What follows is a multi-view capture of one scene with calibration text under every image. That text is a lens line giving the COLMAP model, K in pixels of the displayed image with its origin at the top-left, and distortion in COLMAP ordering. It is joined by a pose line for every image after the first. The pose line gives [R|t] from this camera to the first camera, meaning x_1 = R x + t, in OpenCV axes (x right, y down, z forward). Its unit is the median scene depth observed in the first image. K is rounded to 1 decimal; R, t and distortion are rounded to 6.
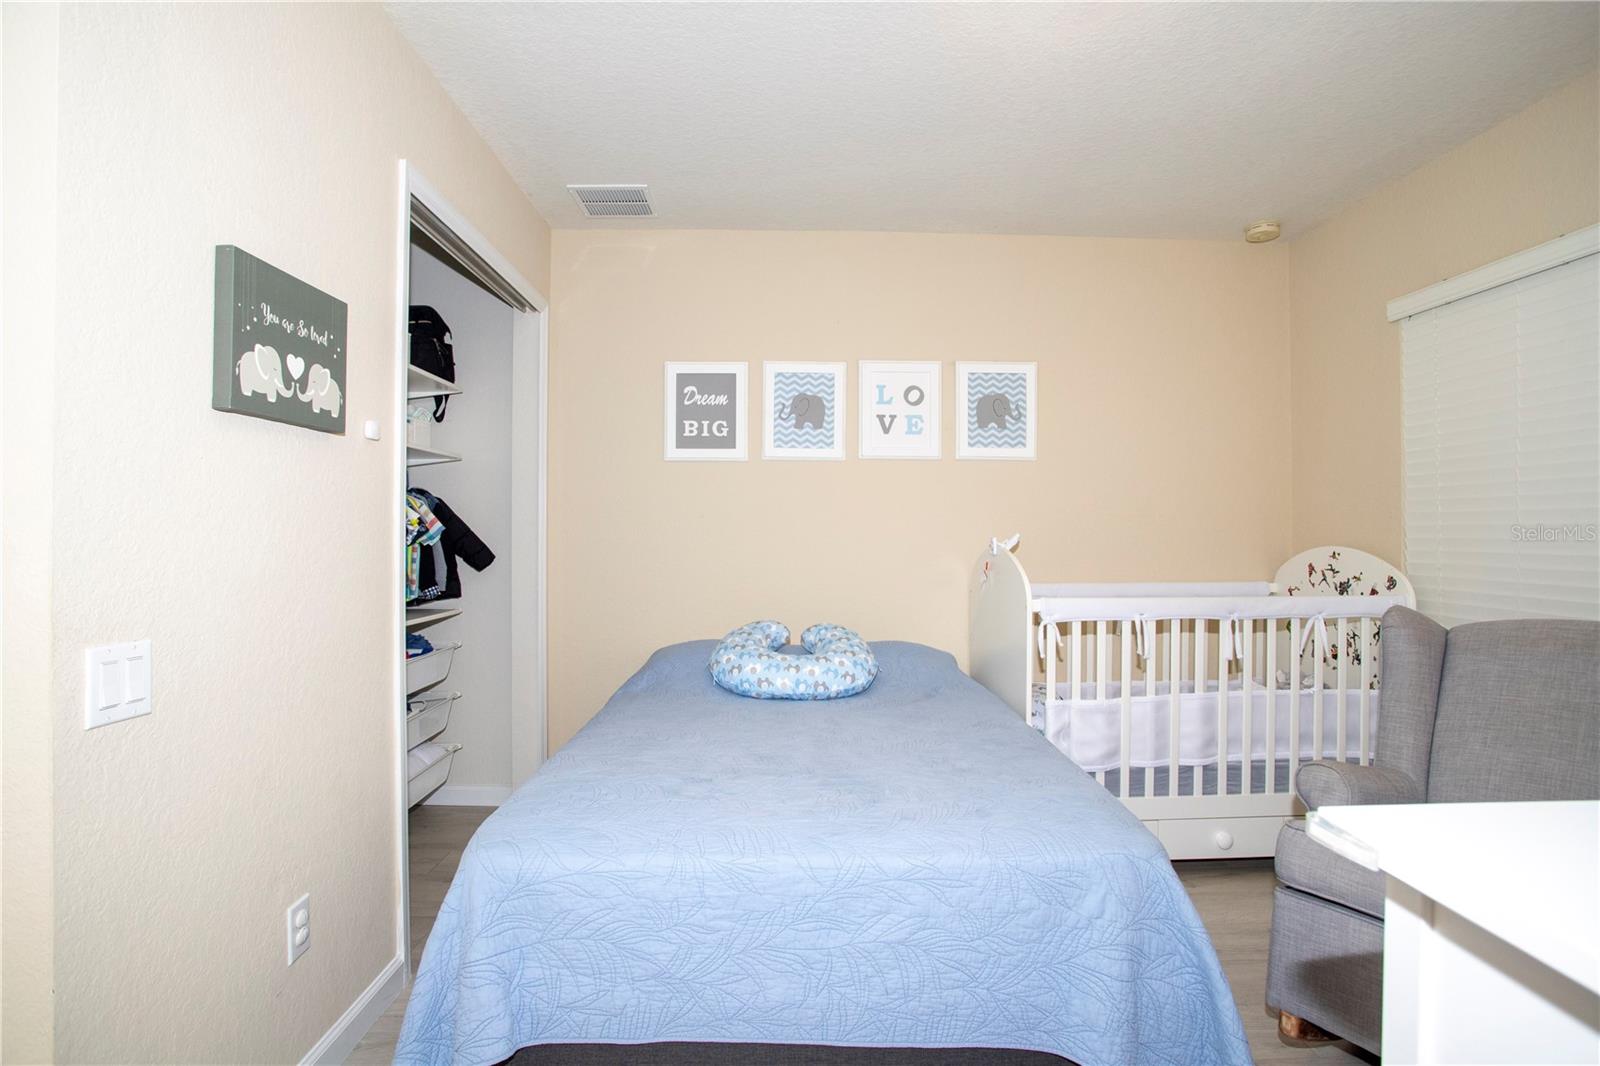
lens RADIAL K [[789.1, 0, 796.2], [0, 789.1, 529.1], [0, 0, 1]] dist [-0.071333, 0.000610]
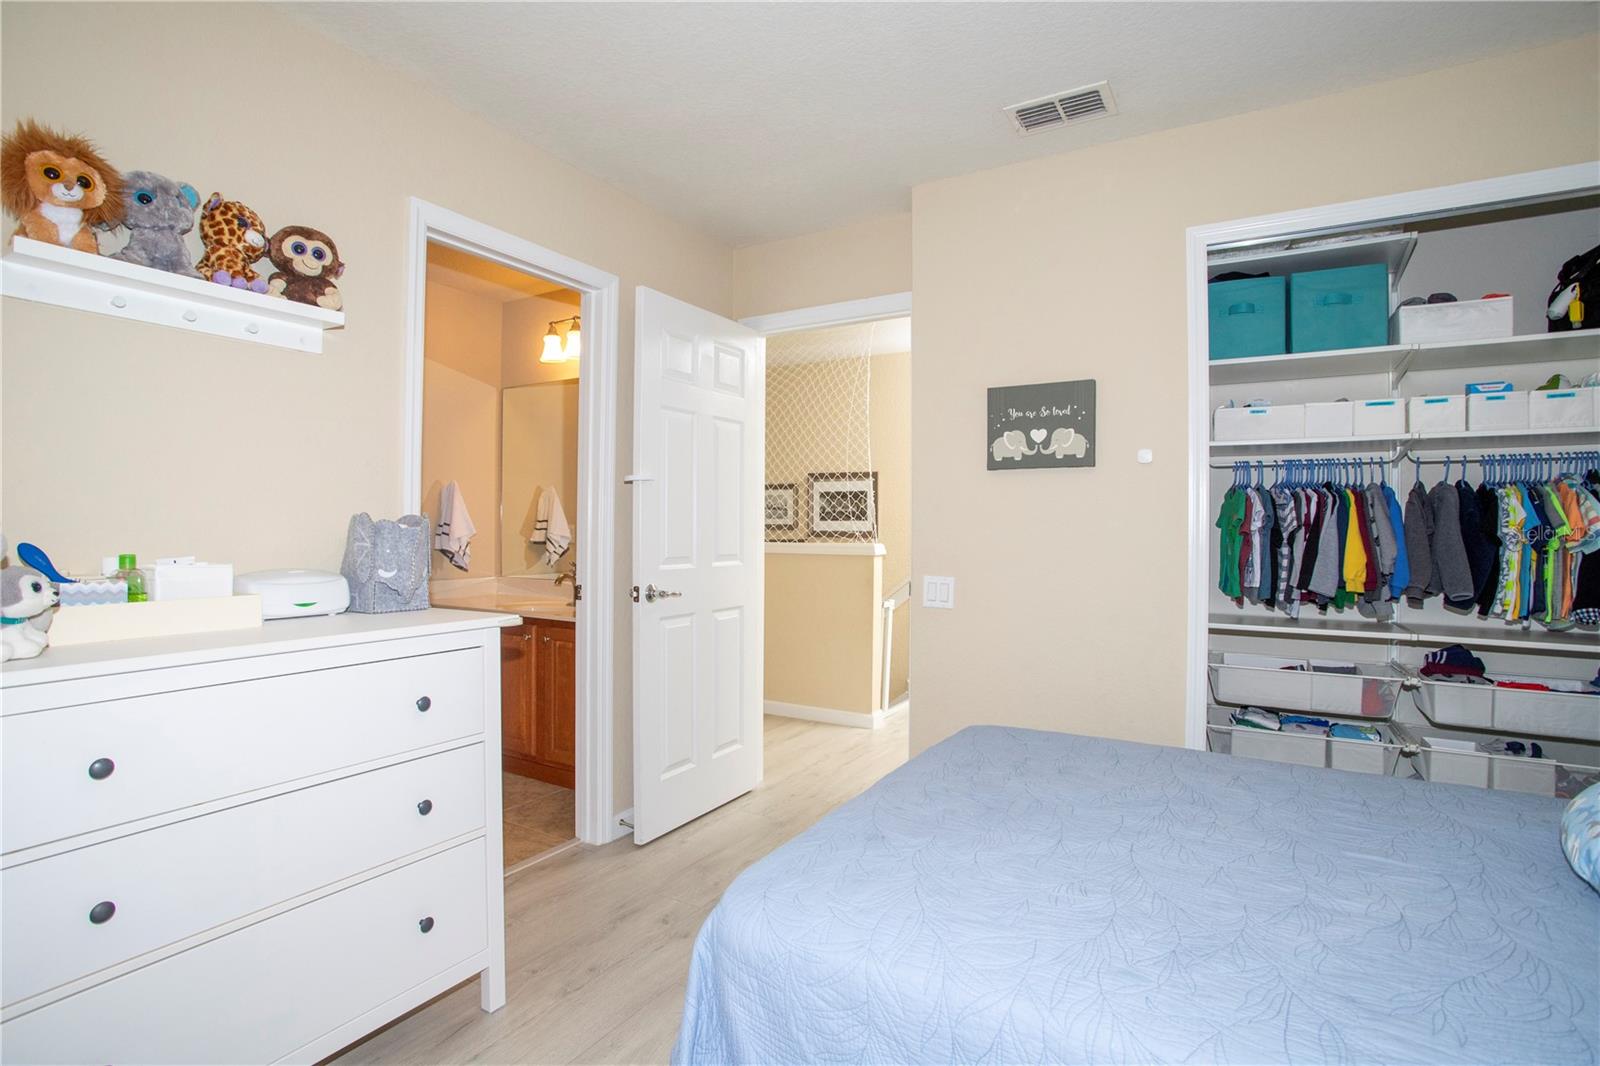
lens RADIAL K [[789.1, 0, 796.2], [0, 789.1, 529.1], [0, 0, 1]] dist [-0.071333, 0.000610]
pose [[-0.520717, -0.004222, -0.853719, 1.133447], [-0.003046, 0.999991, -0.003088, 0.006279], [0.853724, 0.000992, -0.520725, 1.443753]]
